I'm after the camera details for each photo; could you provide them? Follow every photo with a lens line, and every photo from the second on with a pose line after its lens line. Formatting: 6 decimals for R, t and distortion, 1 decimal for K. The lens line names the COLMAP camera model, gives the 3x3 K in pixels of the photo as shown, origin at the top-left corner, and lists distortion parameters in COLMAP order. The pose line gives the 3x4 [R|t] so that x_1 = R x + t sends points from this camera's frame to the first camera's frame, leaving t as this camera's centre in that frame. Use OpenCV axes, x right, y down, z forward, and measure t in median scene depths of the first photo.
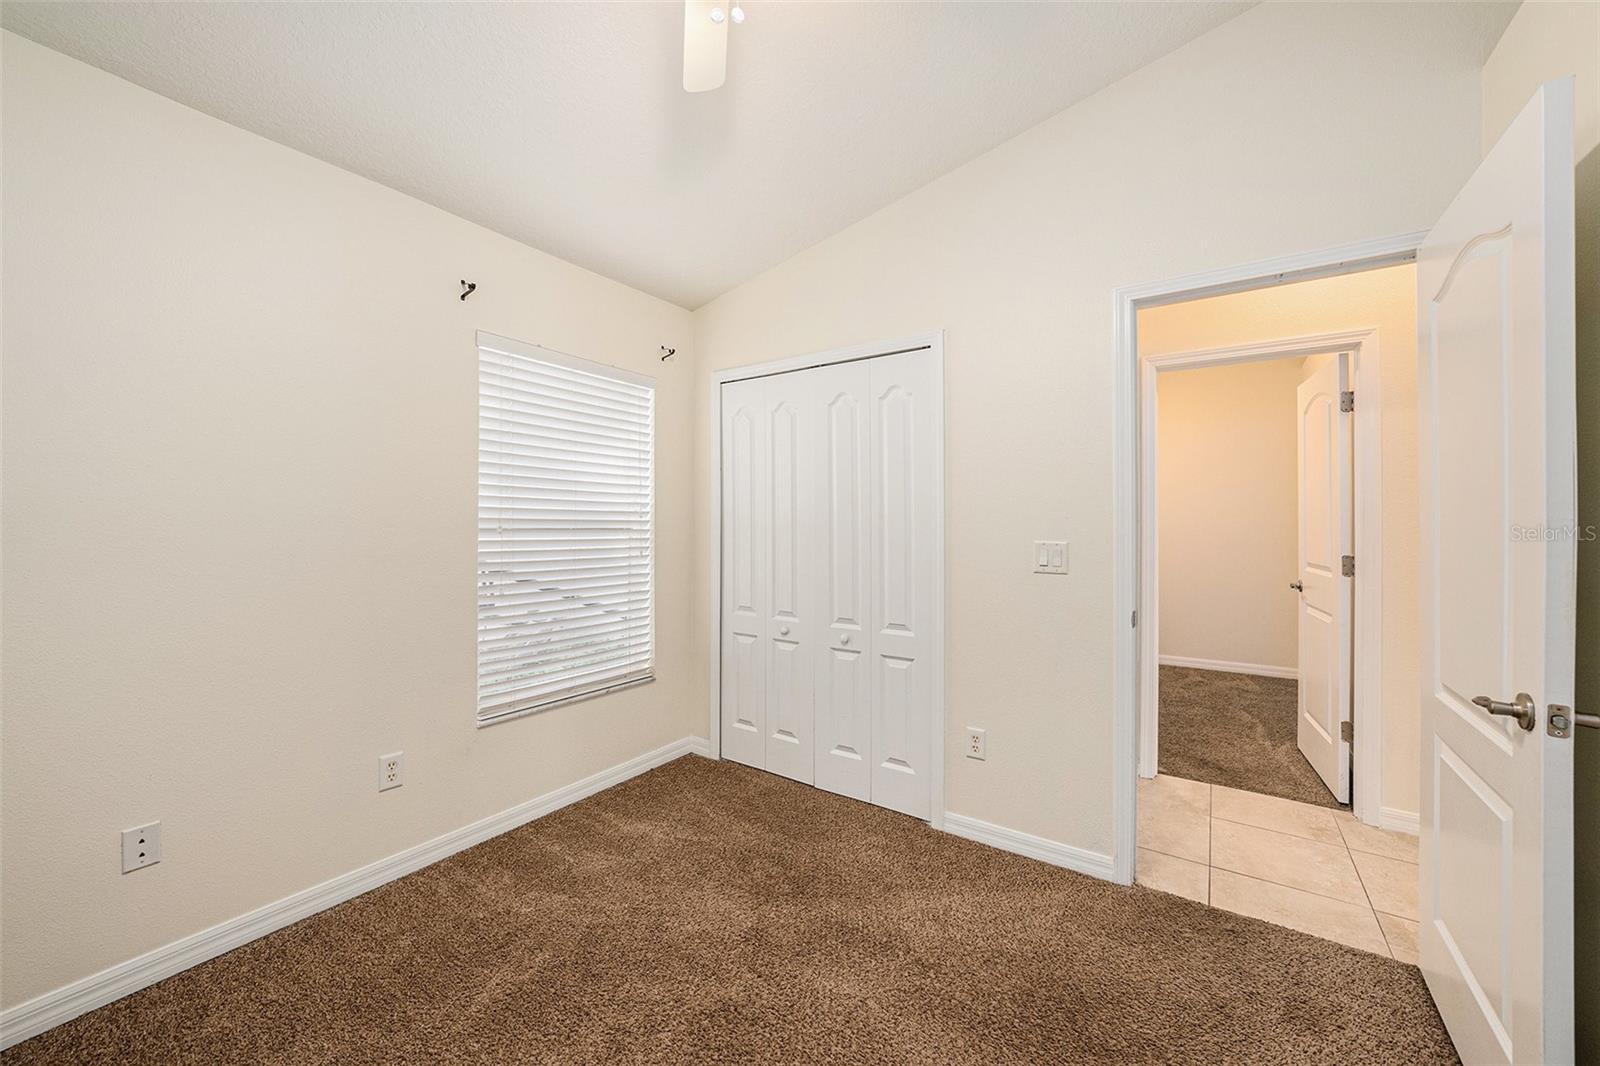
lens RADIAL K [[592.9, 0, 798.6], [0, 592.9, 530.2], [0, 0, 1]] dist [-0.000325, 0.000124]
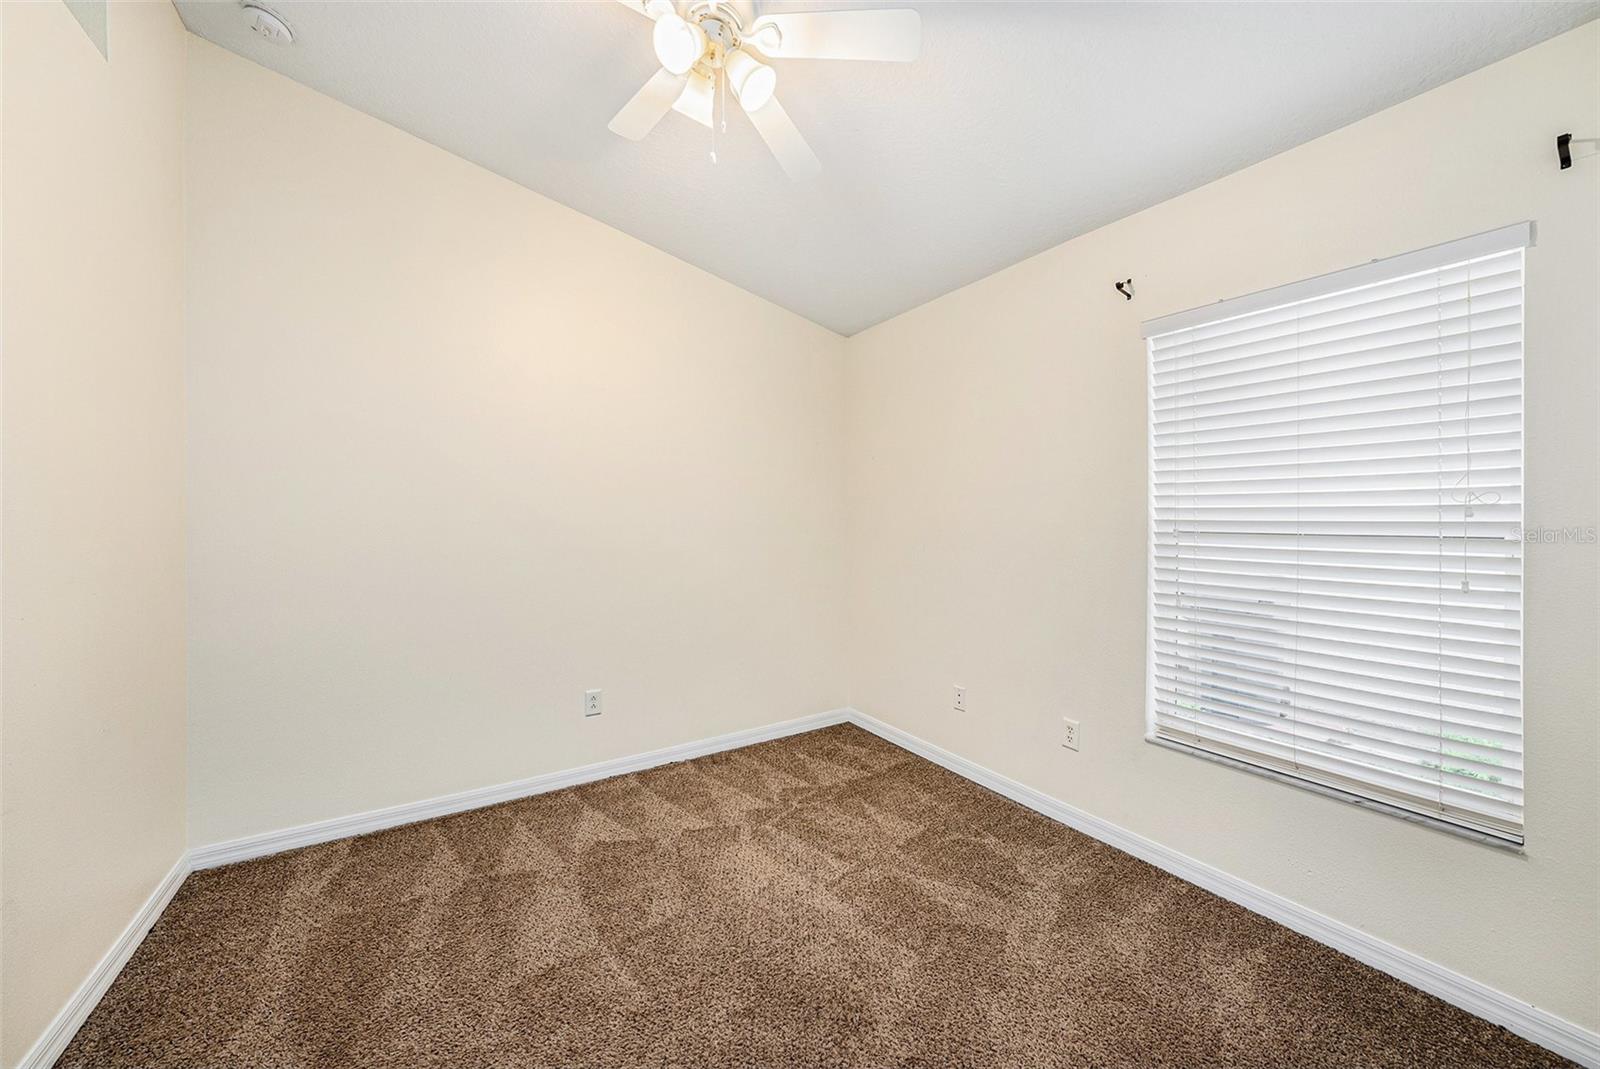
lens RADIAL K [[592.9, 0, 802.9], [0, 592.9, 530.6], [0, 0, 1]] dist [-0.000325, 0.000124]
pose [[-0.363498, 0.011760, -0.931521, 0.509845], [-0.008038, 0.999844, 0.015759, -0.012732], [0.931560, 0.013216, -0.363347, 0.780487]]
